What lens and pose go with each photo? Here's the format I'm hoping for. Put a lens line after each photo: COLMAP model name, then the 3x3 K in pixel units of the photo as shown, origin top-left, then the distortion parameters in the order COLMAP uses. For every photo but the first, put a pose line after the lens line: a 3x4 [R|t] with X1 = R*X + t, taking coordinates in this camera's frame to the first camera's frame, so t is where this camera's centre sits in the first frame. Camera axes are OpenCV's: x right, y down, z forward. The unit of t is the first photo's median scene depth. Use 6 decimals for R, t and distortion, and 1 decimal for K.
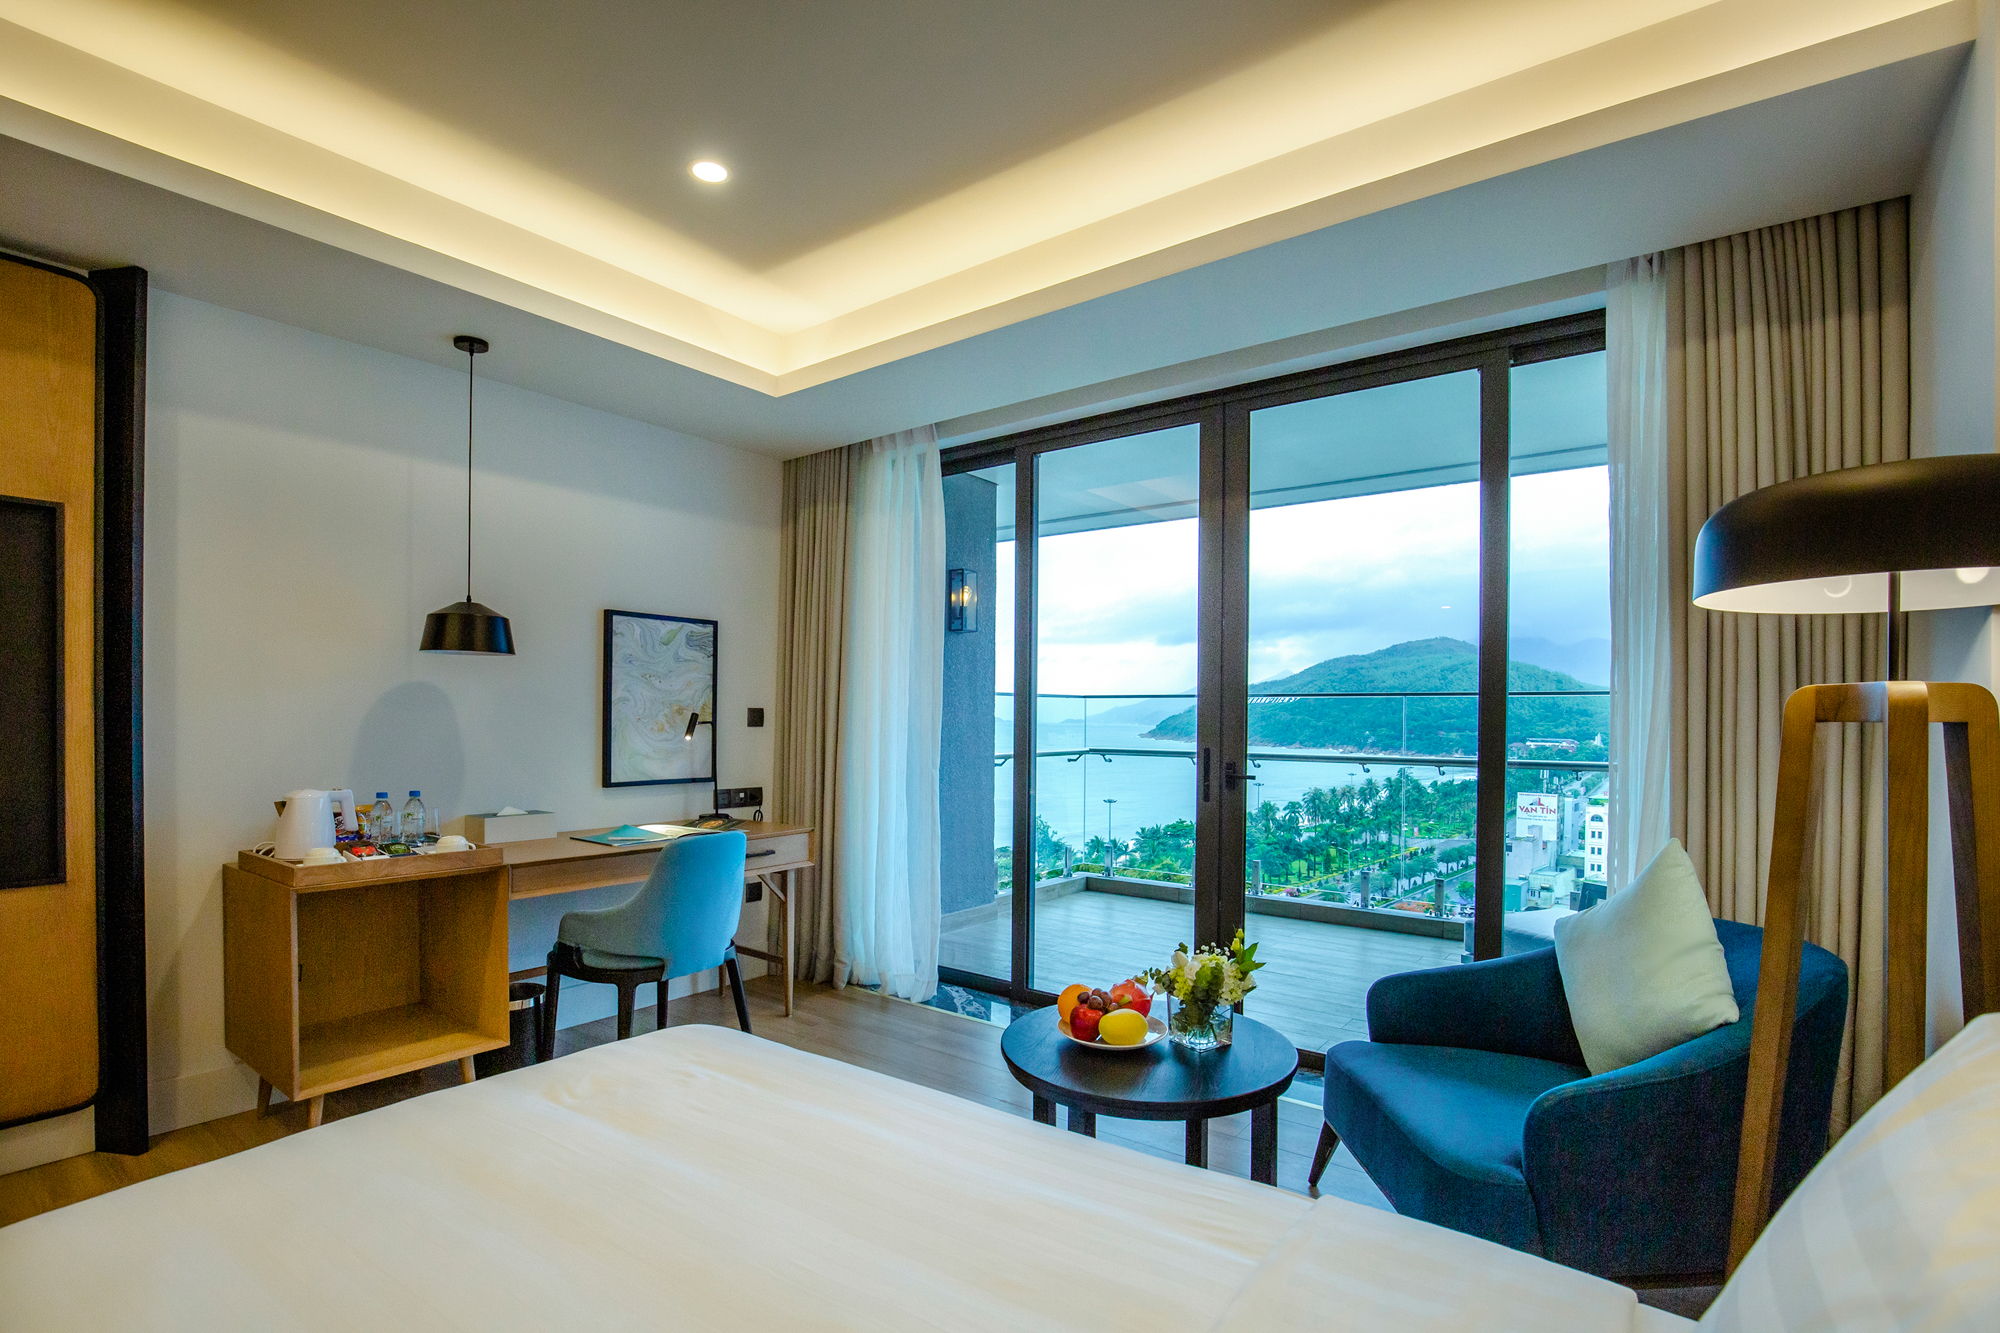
lens RADIAL K [[930.0, 0, 921.8], [0, 930.0, 719.1], [0, 0, 1]] dist [-0.015858, 0.000196]
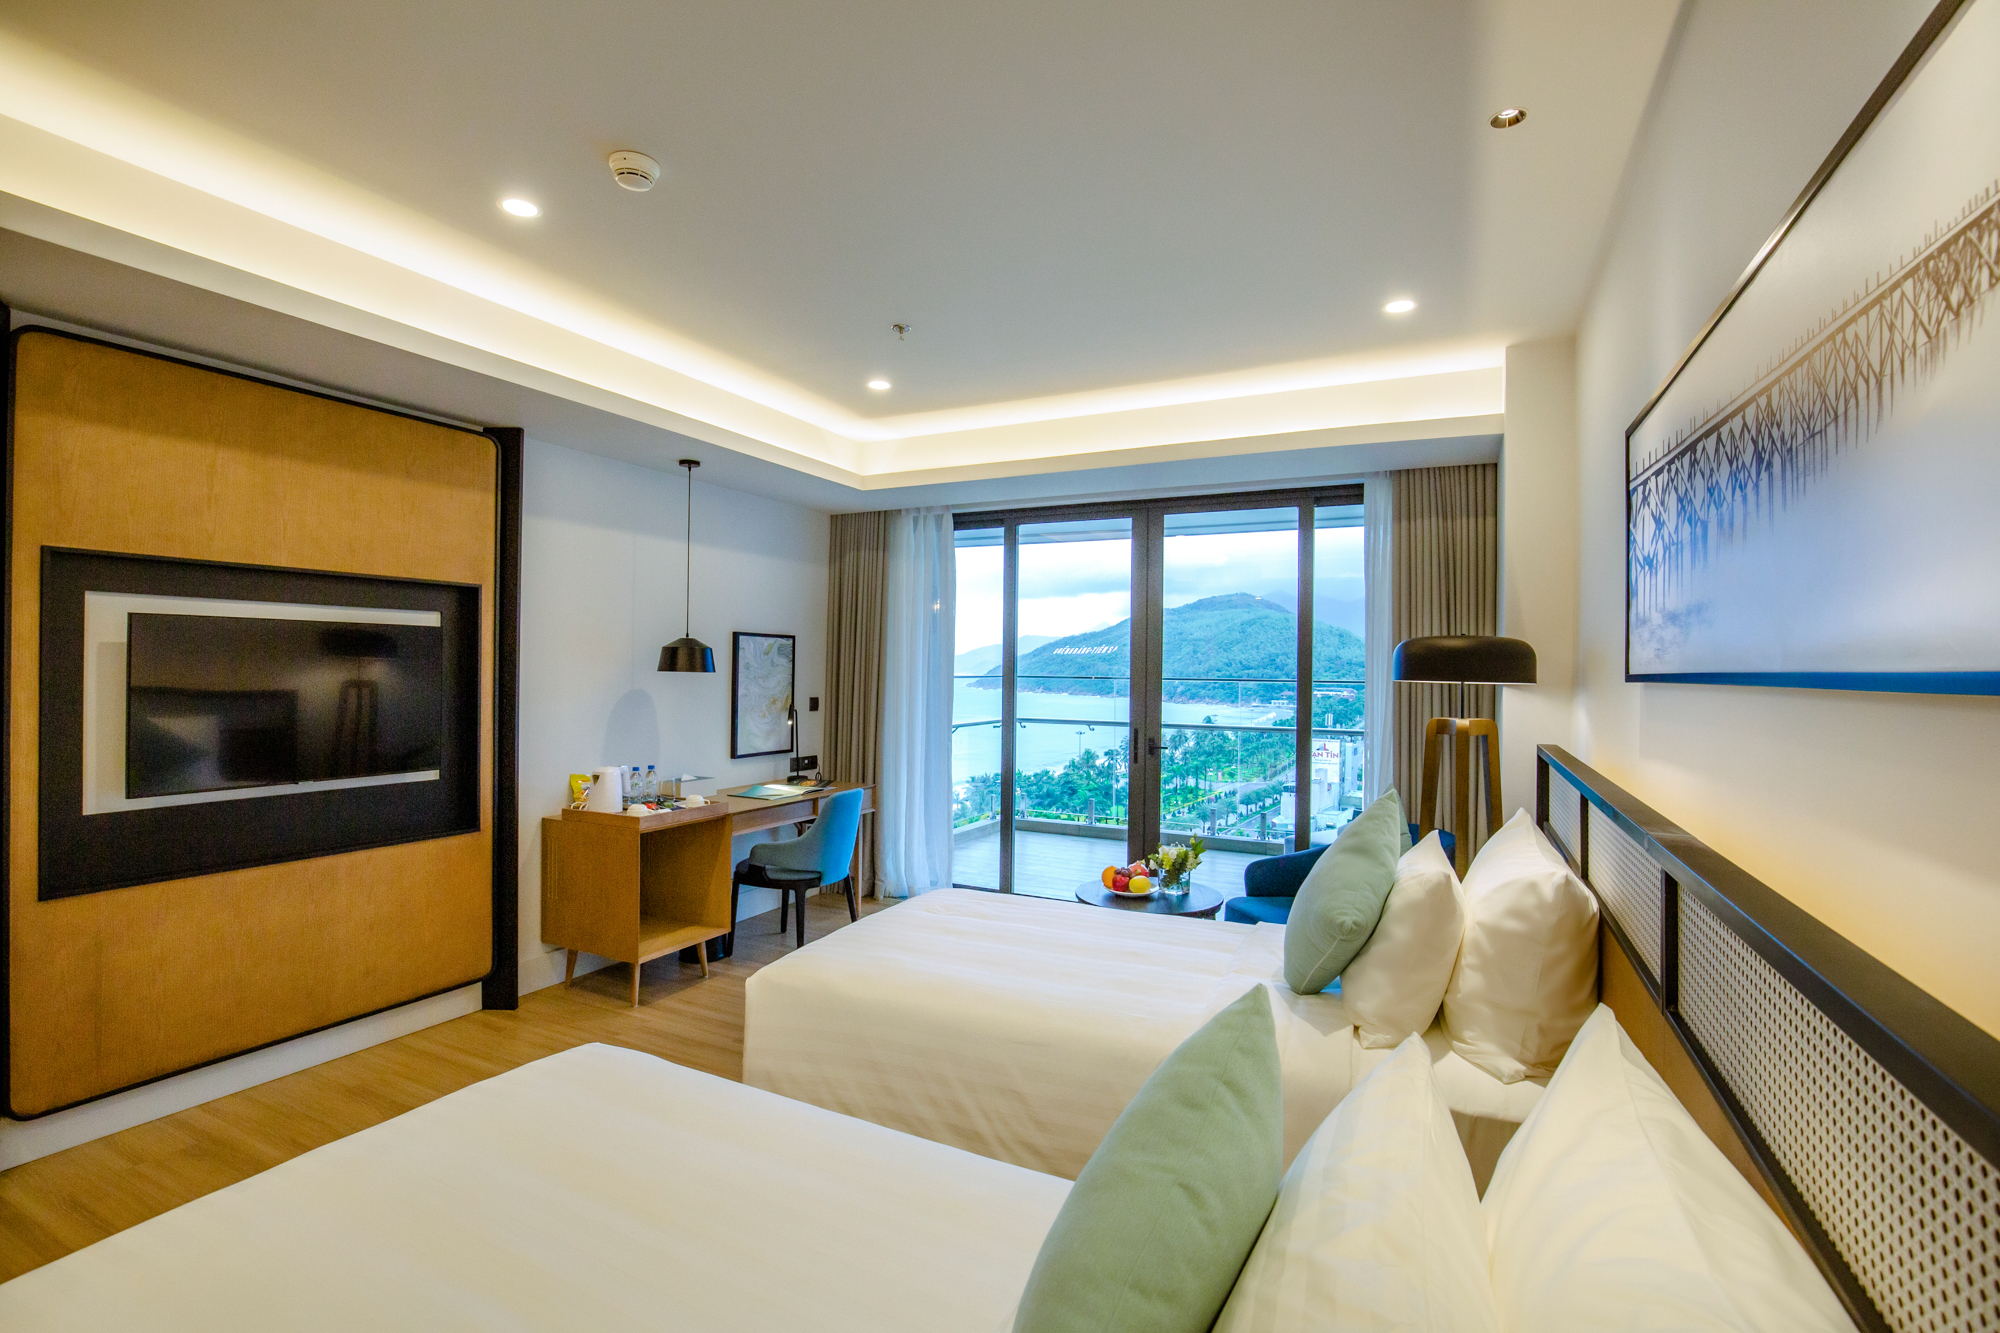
lens RADIAL K [[944.9, 0, 958.2], [0, 944.9, 655.3], [0, 0, 1]] dist [-0.015330, 0.000087]
pose [[0.976234, 0.011255, 0.216425, -0.393210], [-0.008369, 0.999864, -0.014245, -0.079974], [-0.216556, 0.012095, 0.976195, -0.575225]]
